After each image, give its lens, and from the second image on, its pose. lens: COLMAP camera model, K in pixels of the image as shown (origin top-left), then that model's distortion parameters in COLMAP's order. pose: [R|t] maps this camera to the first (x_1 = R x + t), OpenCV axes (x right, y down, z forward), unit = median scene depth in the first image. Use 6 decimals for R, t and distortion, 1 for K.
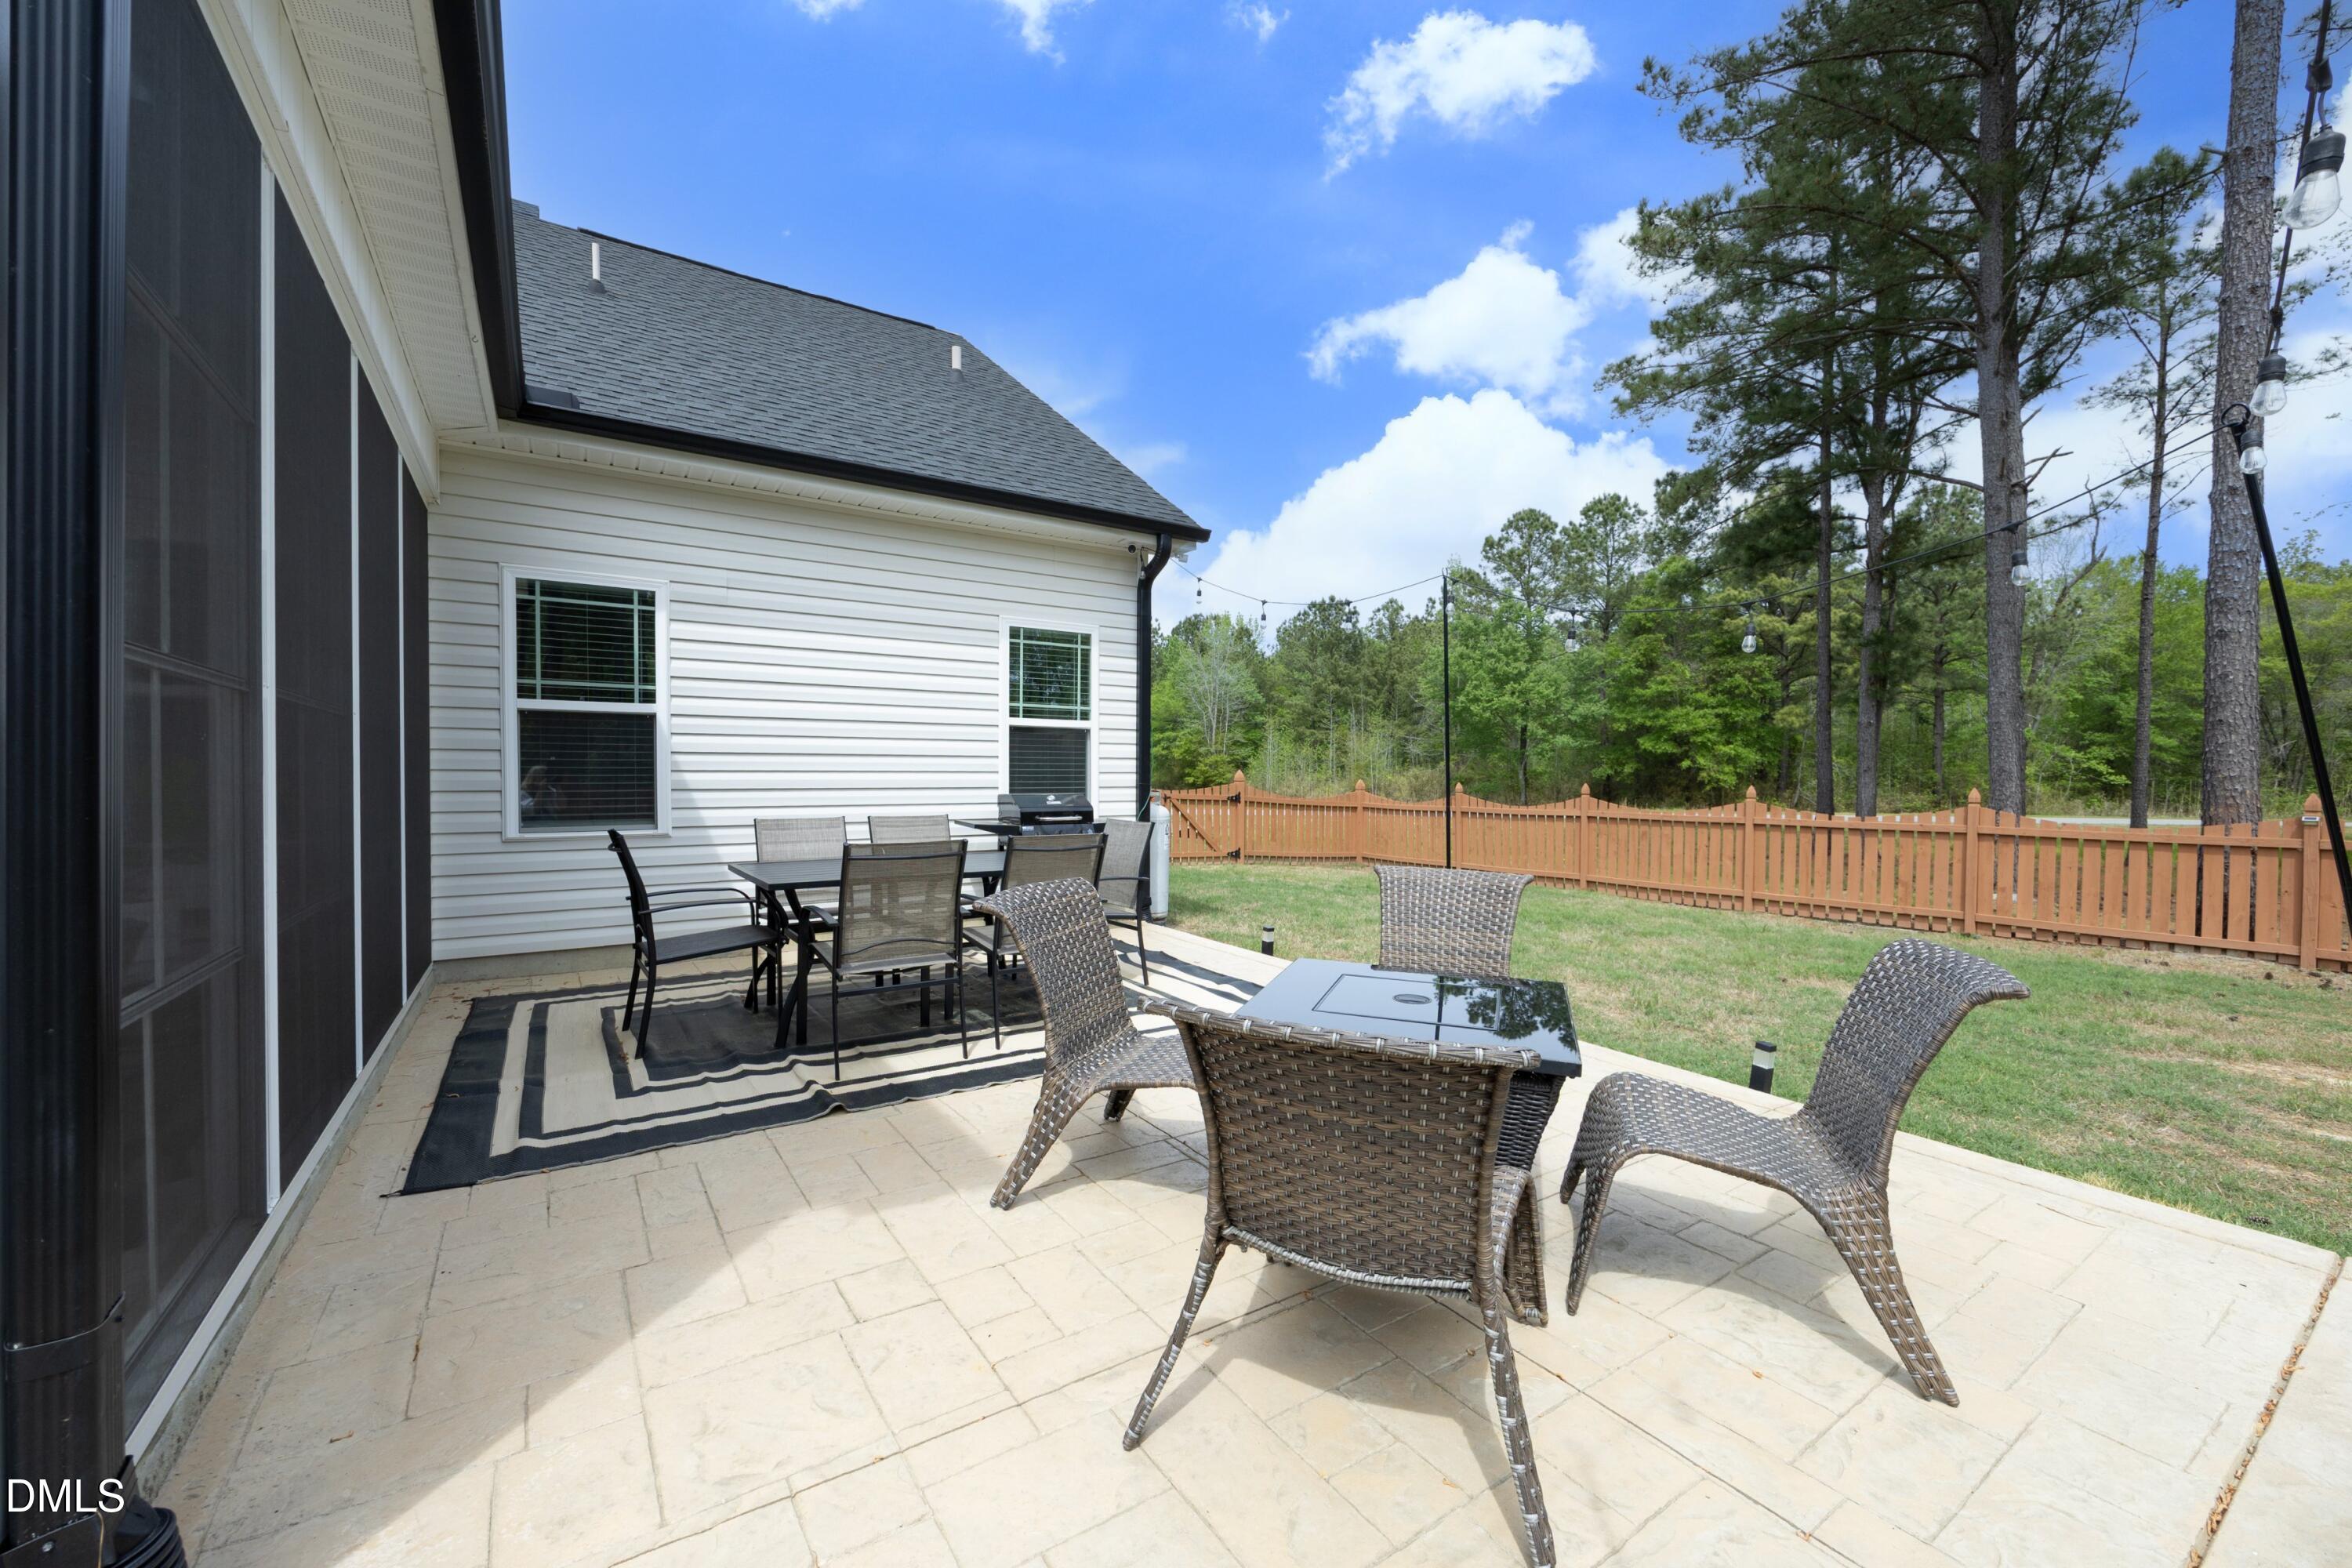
lens RADIAL K [[887.1, 0, 1182.0], [0, 887.1, 796.1], [0, 0, 1]] dist [-0.000630, -0.000096]
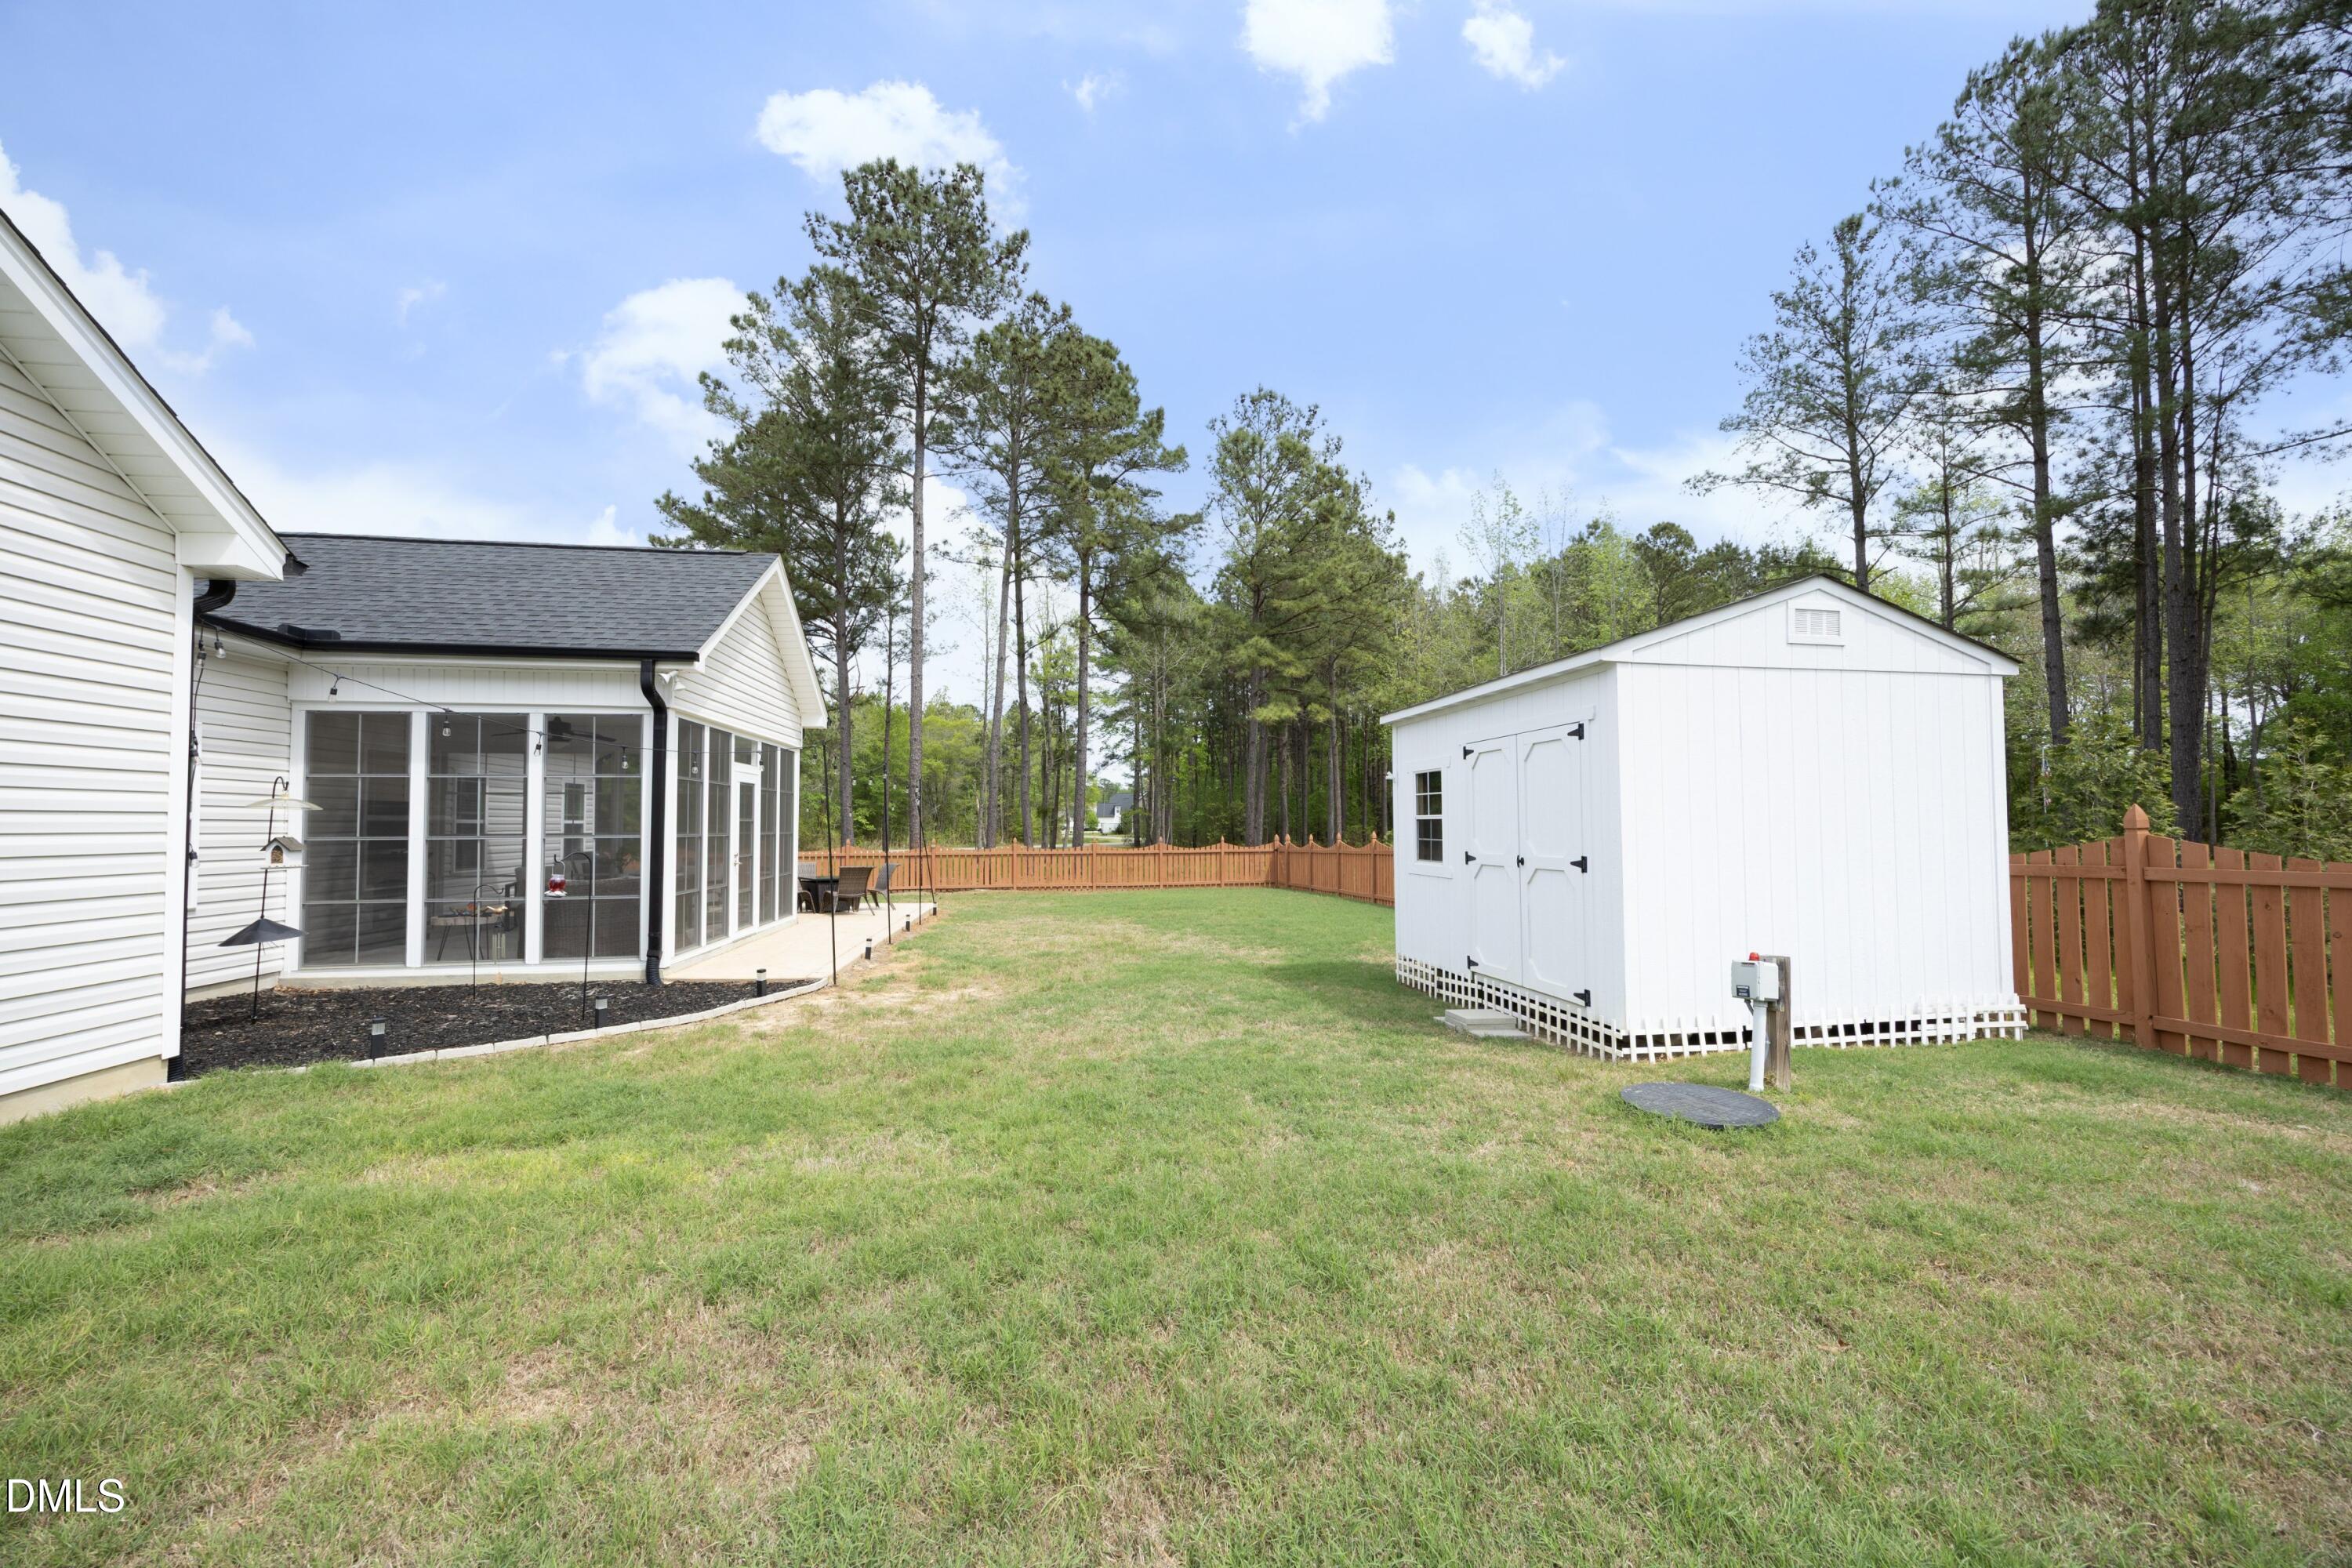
lens RADIAL K [[887.1, 0, 1182.0], [0, 887.1, 796.1], [0, 0, 1]] dist [-0.000630, -0.000096]
pose [[0.399078, 0.003078, 0.916912, -0.422917], [0.060567, 0.997722, -0.029710, 0.011430], [-0.914914, 0.067391, 0.397983, -0.349689]]
